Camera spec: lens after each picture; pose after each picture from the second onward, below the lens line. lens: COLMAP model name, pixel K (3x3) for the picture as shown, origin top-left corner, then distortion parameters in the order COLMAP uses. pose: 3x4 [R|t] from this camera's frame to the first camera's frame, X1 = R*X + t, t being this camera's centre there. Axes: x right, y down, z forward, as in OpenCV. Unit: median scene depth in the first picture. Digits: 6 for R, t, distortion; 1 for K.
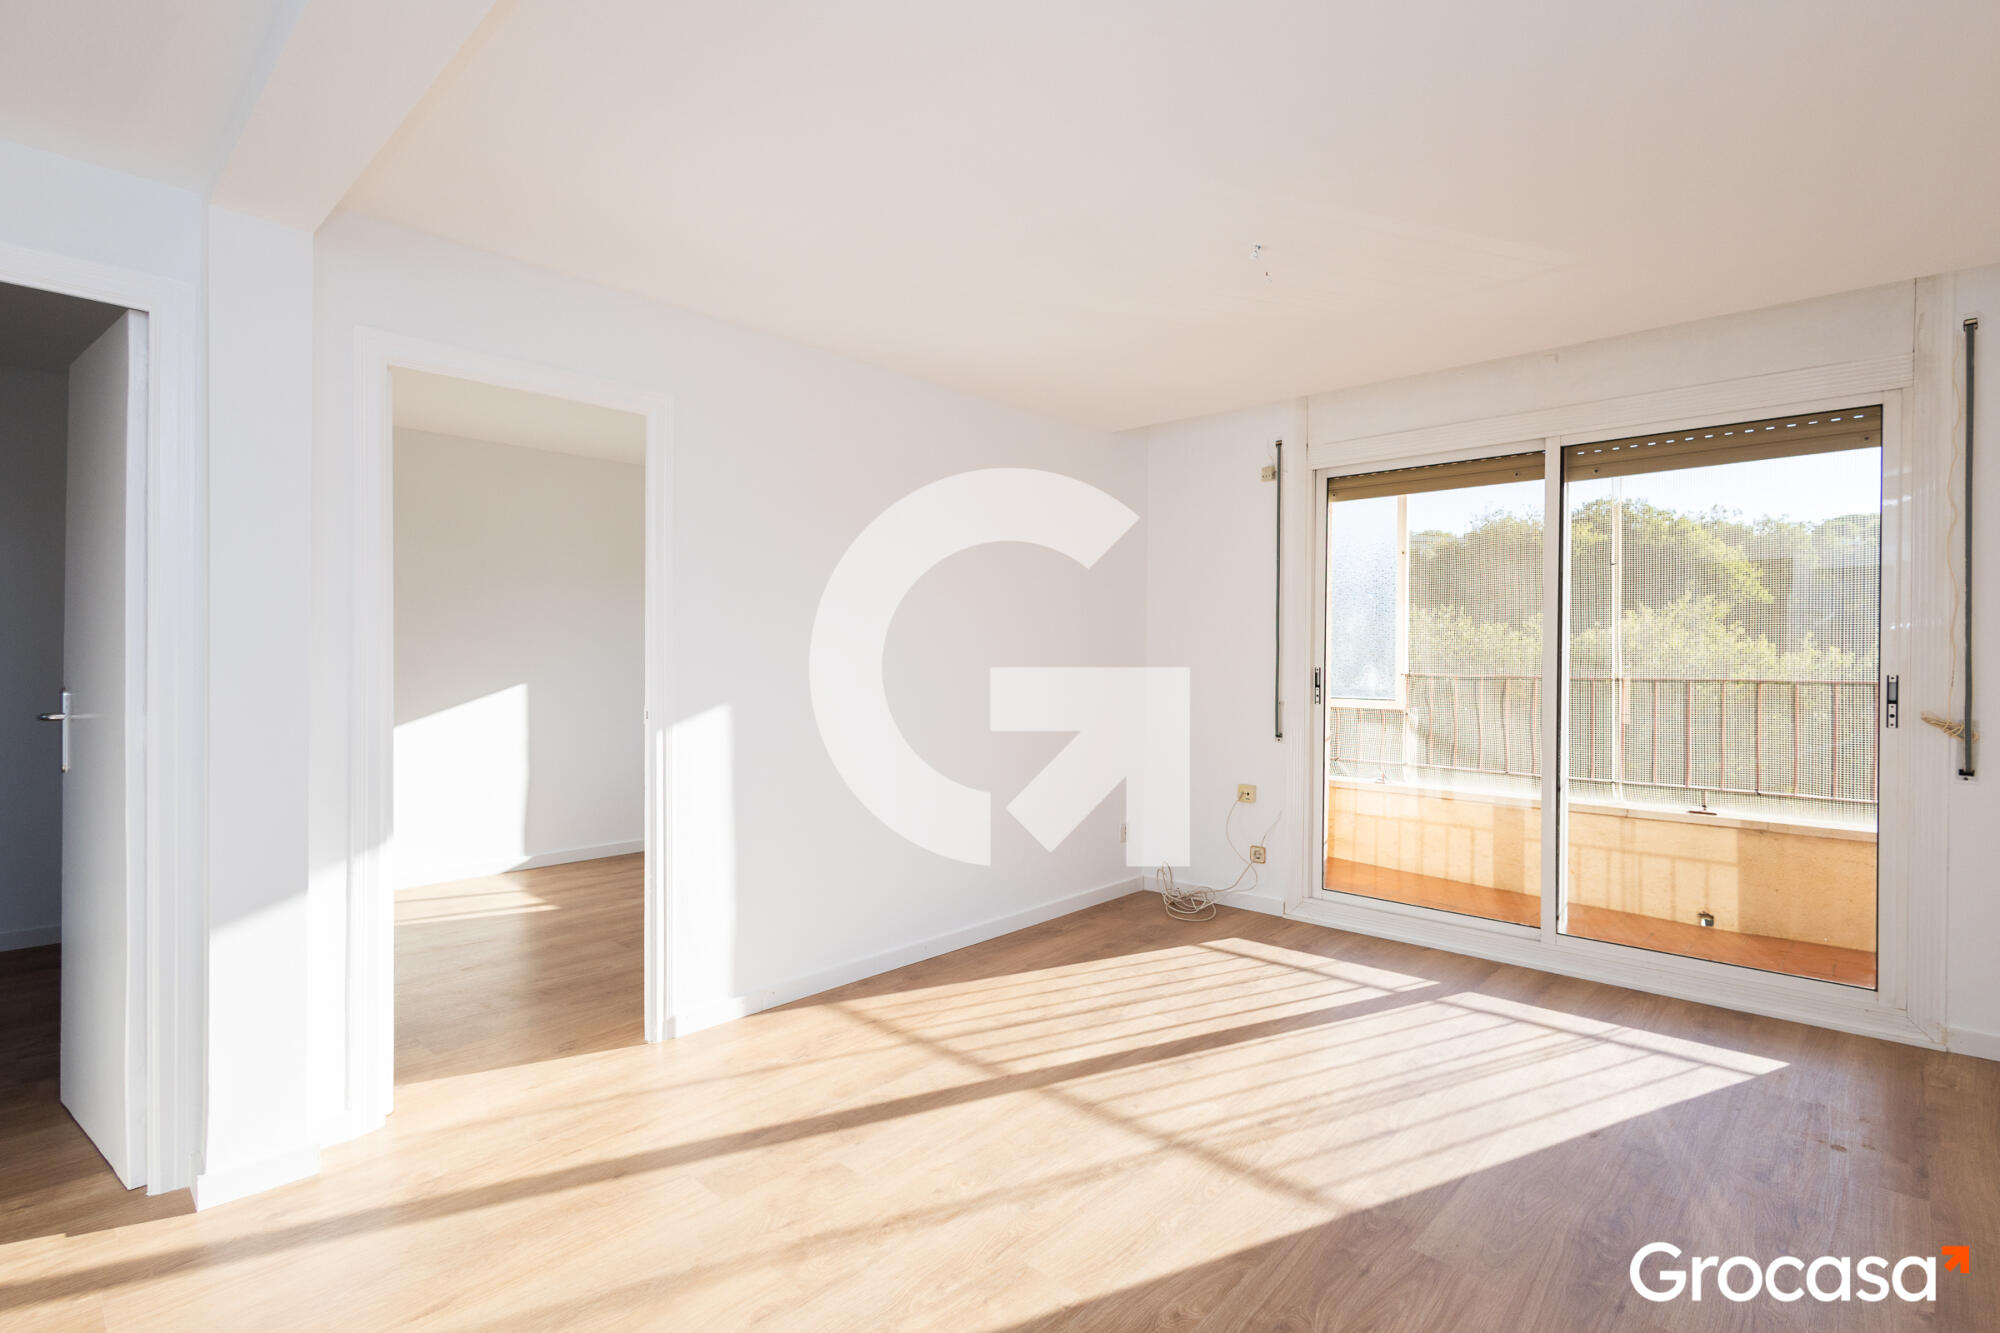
lens RADIAL K [[944.0, 0, 962.2], [0, 944.0, 661.6], [0, 0, 1]] dist [0.024123, -0.011274]
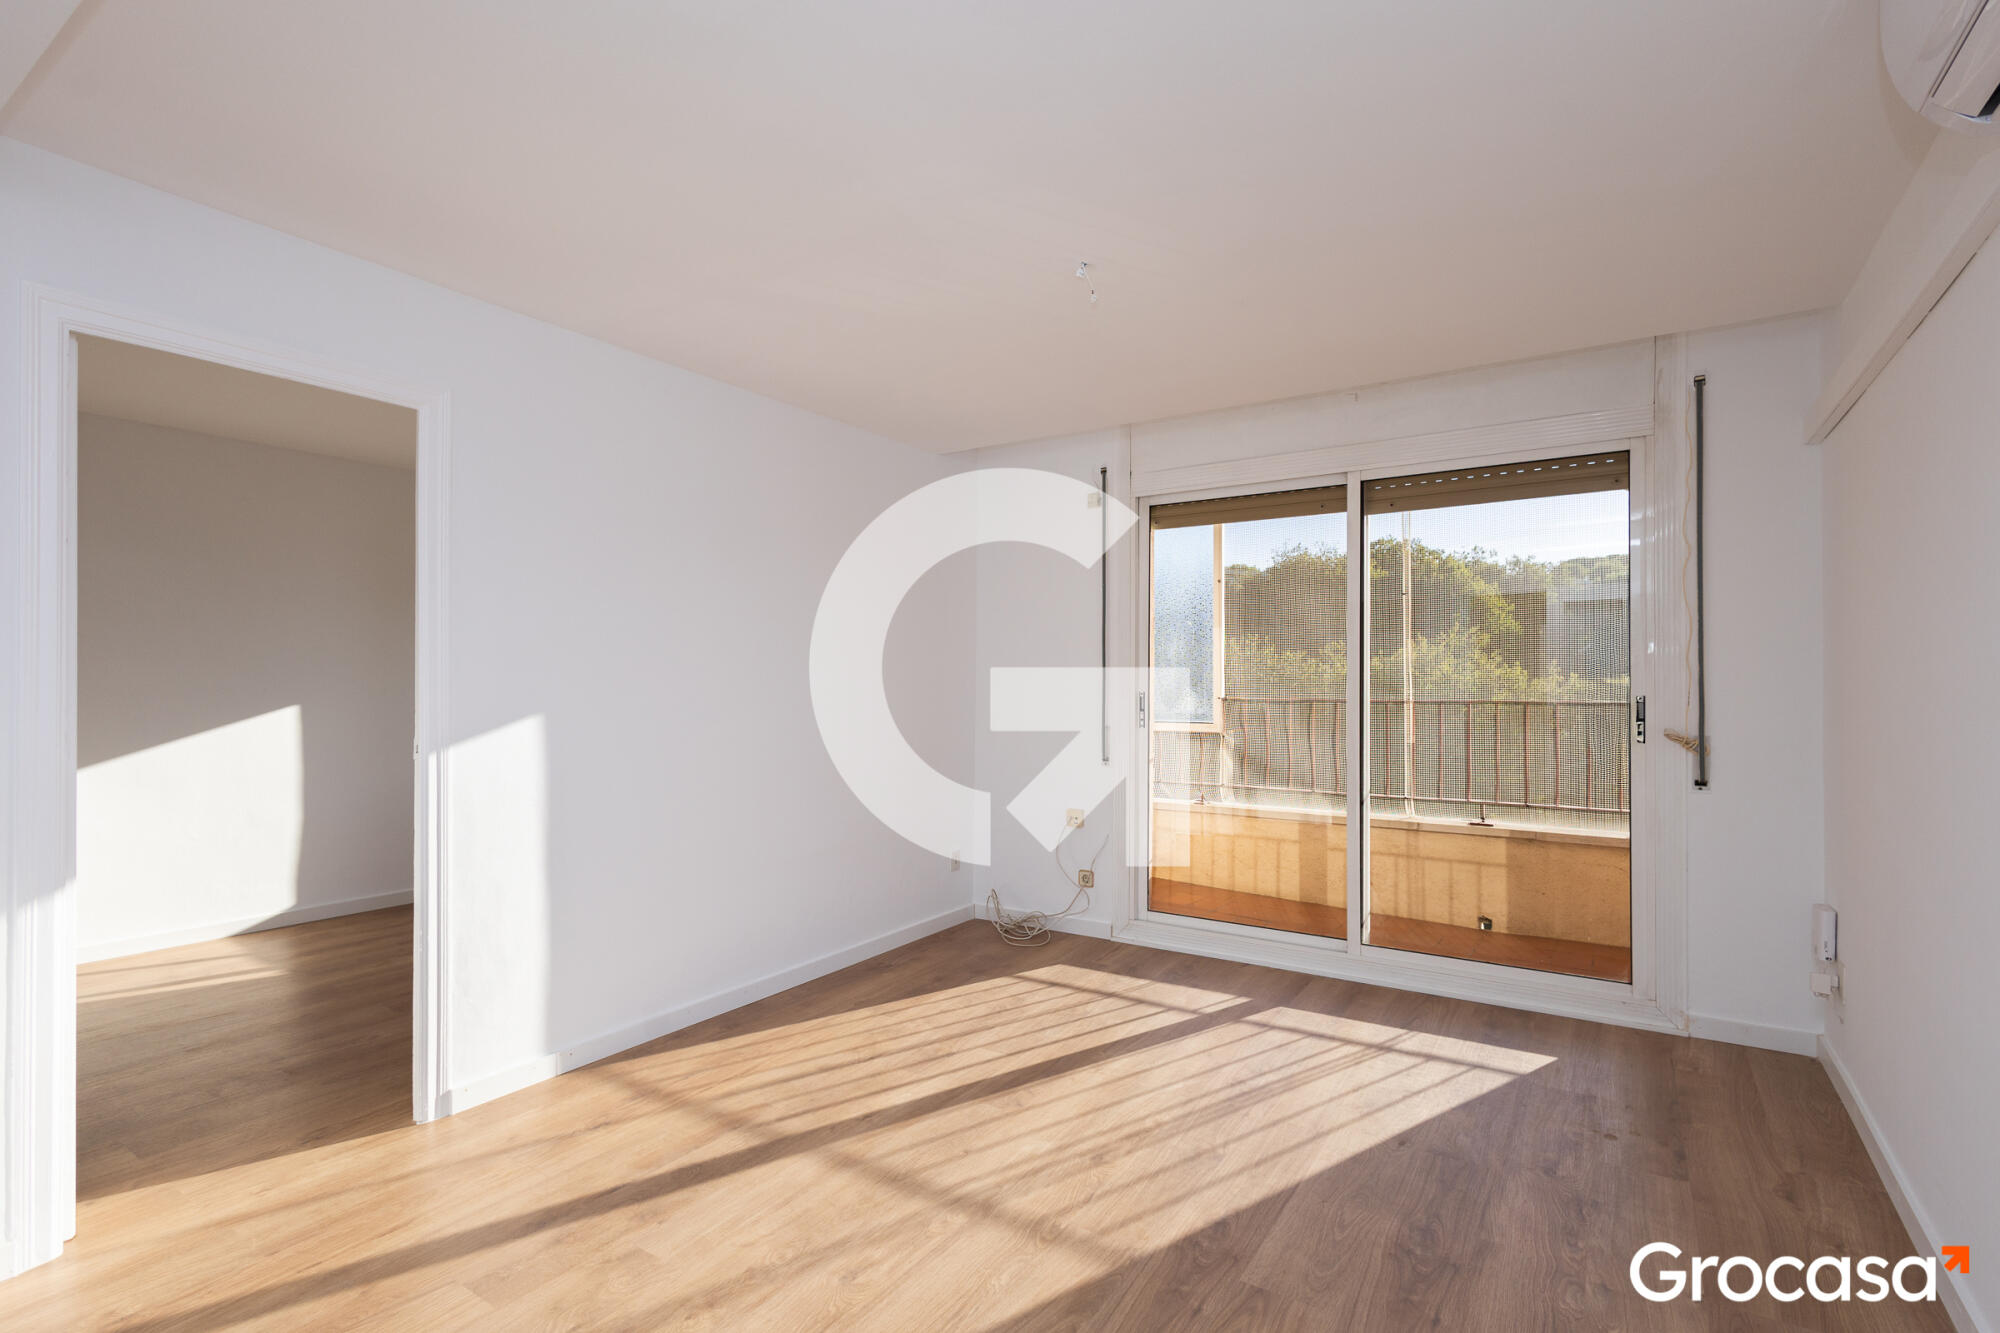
lens RADIAL K [[955.0, 0, 958.7], [0, 955.0, 693.4], [0, 0, 1]] dist [0.024072, -0.011029]
pose [[0.985017, -0.004558, 0.172394, 0.008674], [0.003683, 0.999979, 0.005392, 0.002548], [-0.172415, -0.004676, 0.985013, 0.039194]]
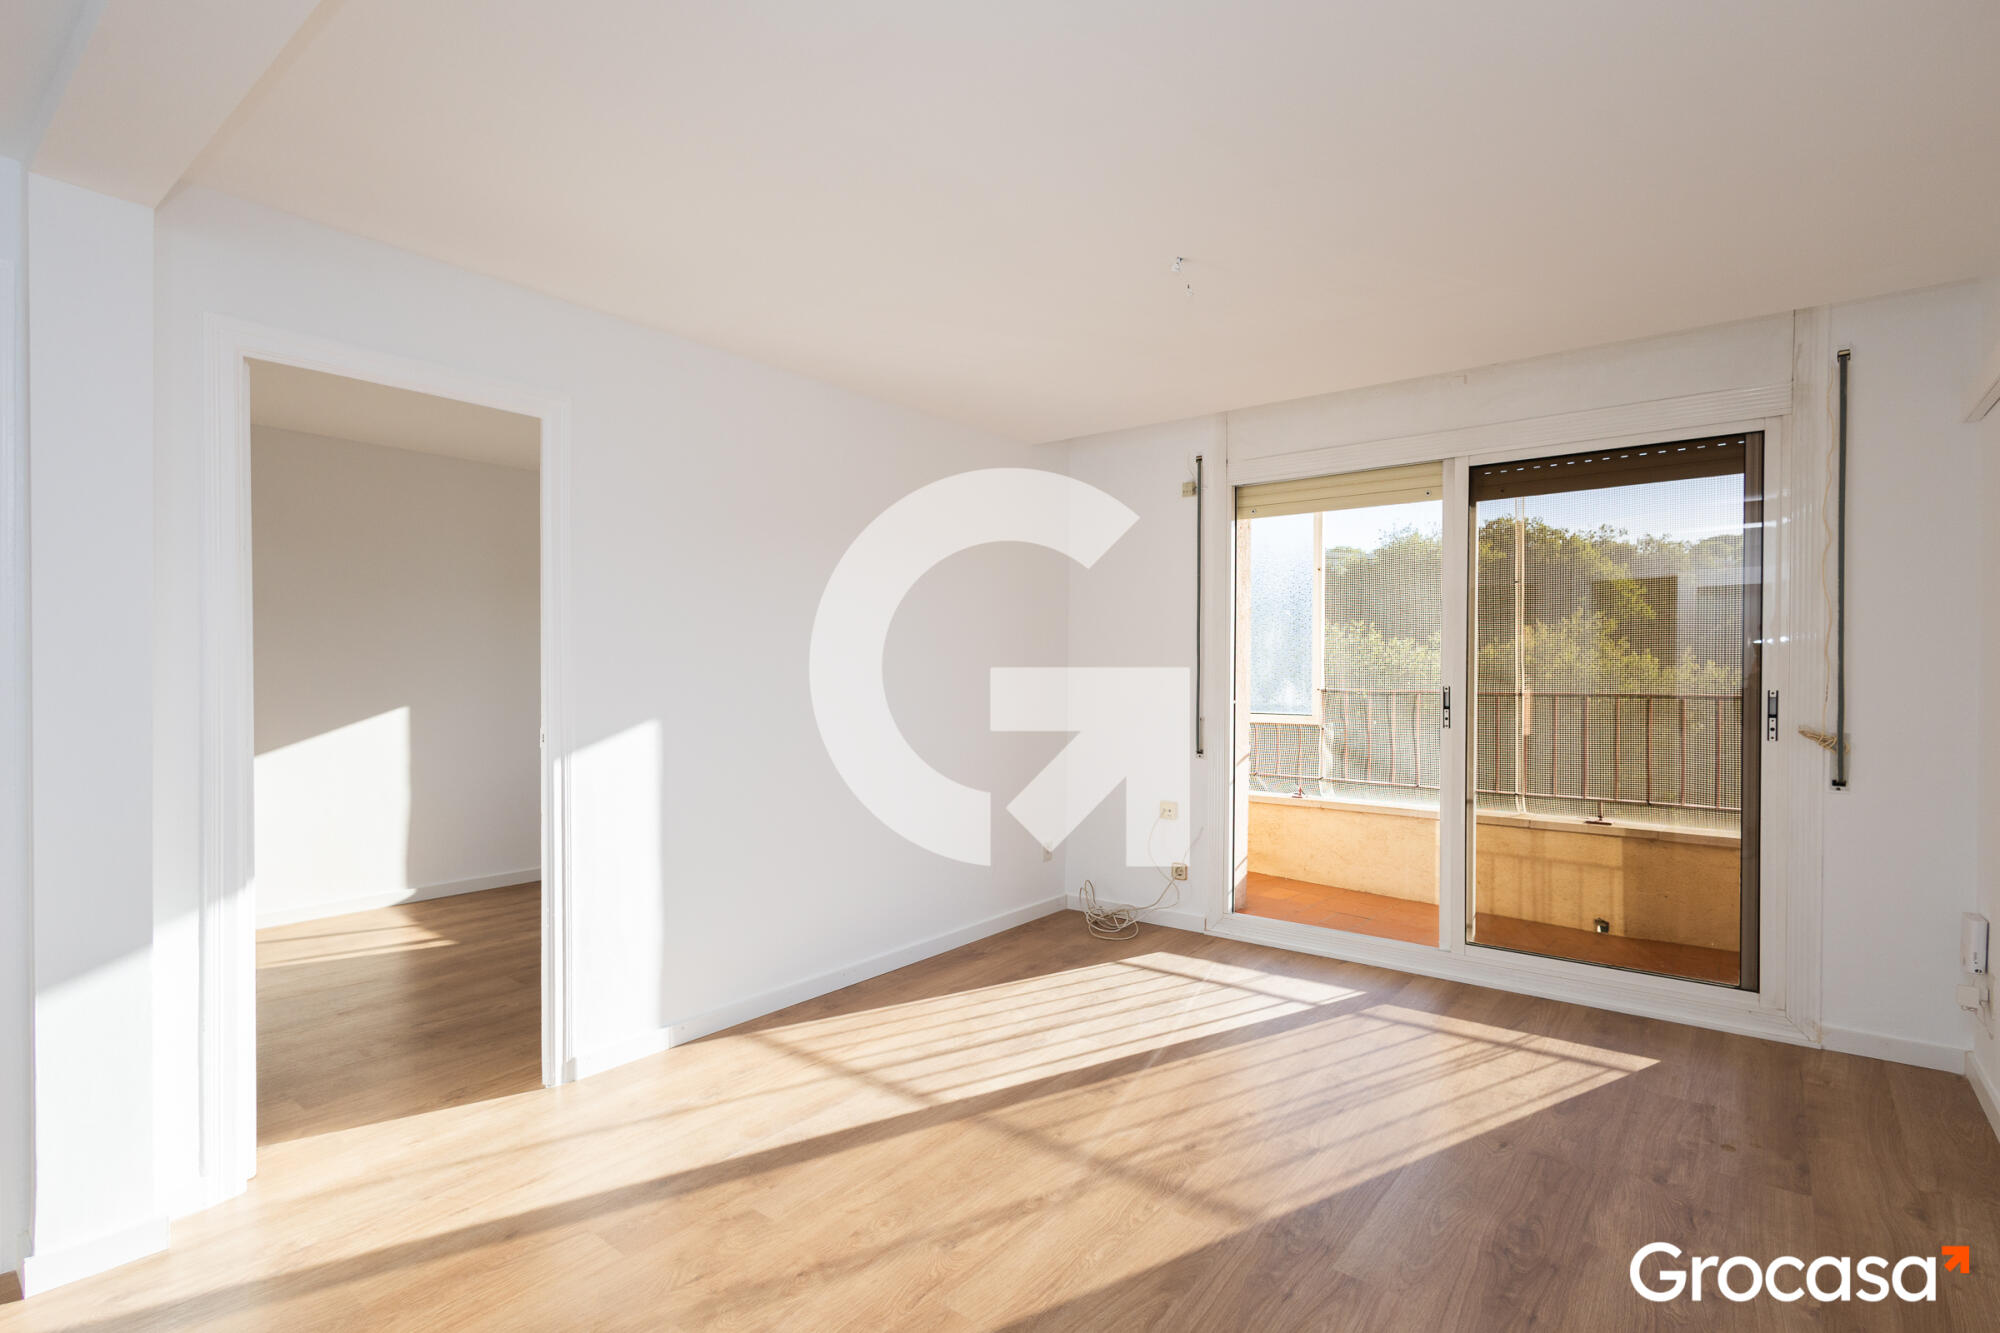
lens RADIAL K [[961.9, 0, 964.6], [0, 961.9, 686.7], [0, 0, 1]] dist [0.024266, -0.010888]
pose [[0.996340, -0.003507, 0.085402, 0.001107], [0.002623, 0.999942, 0.010469, -0.003043], [-0.085434, -0.010207, 0.996292, 0.013606]]
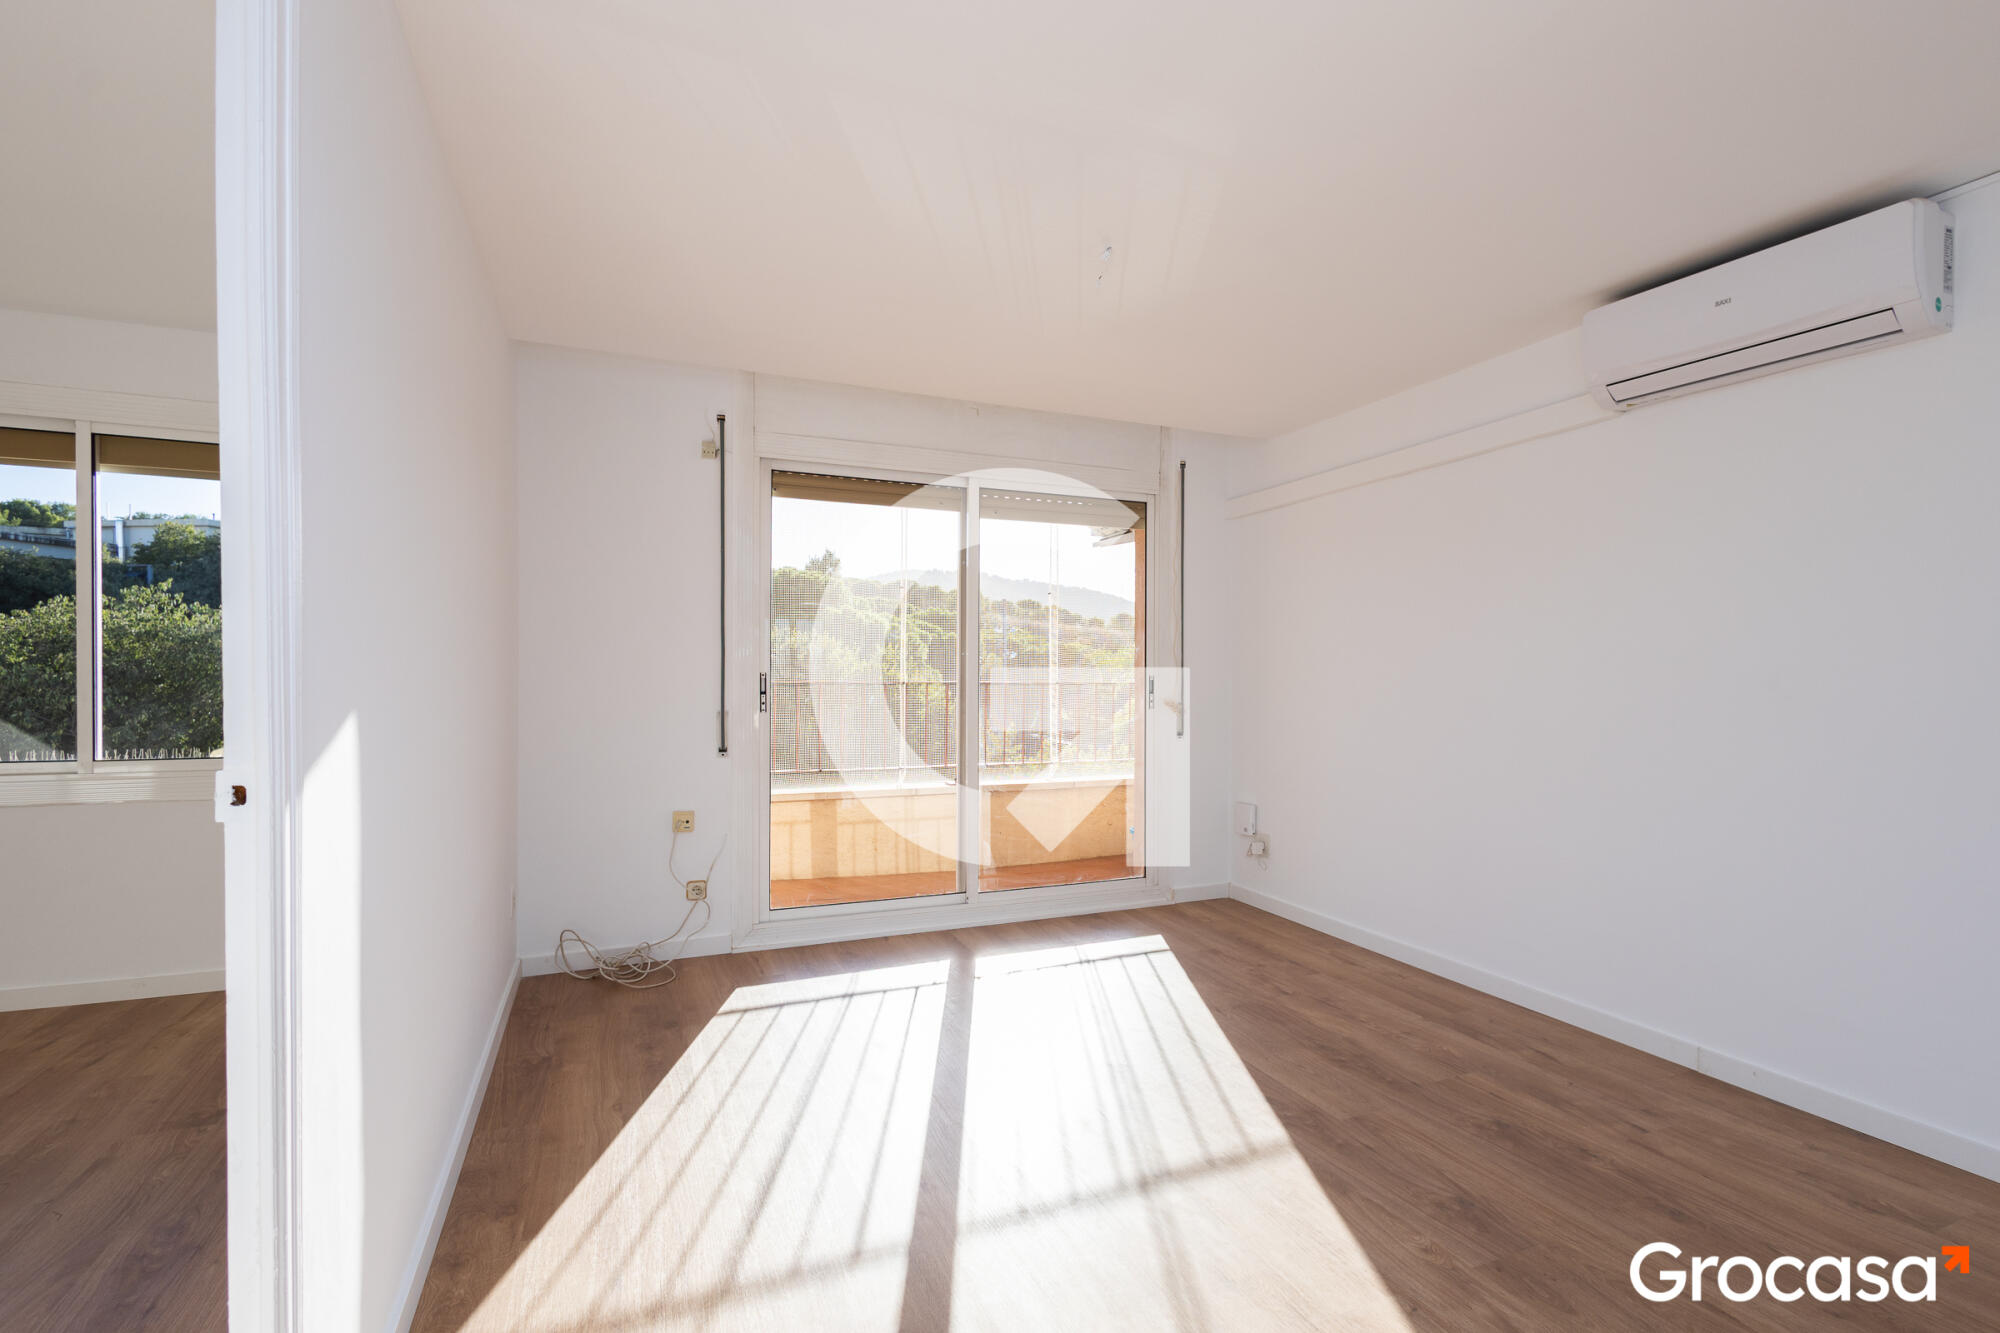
lens RADIAL K [[955.0, 0, 958.7], [0, 955.0, 693.4], [0, 0, 1]] dist [0.024072, -0.011029]
pose [[0.383054, -0.013669, 0.923625, -0.539577], [0.004371, 0.999906, 0.012985, 0.019250], [-0.923716, -0.000937, 0.383078, 0.606934]]
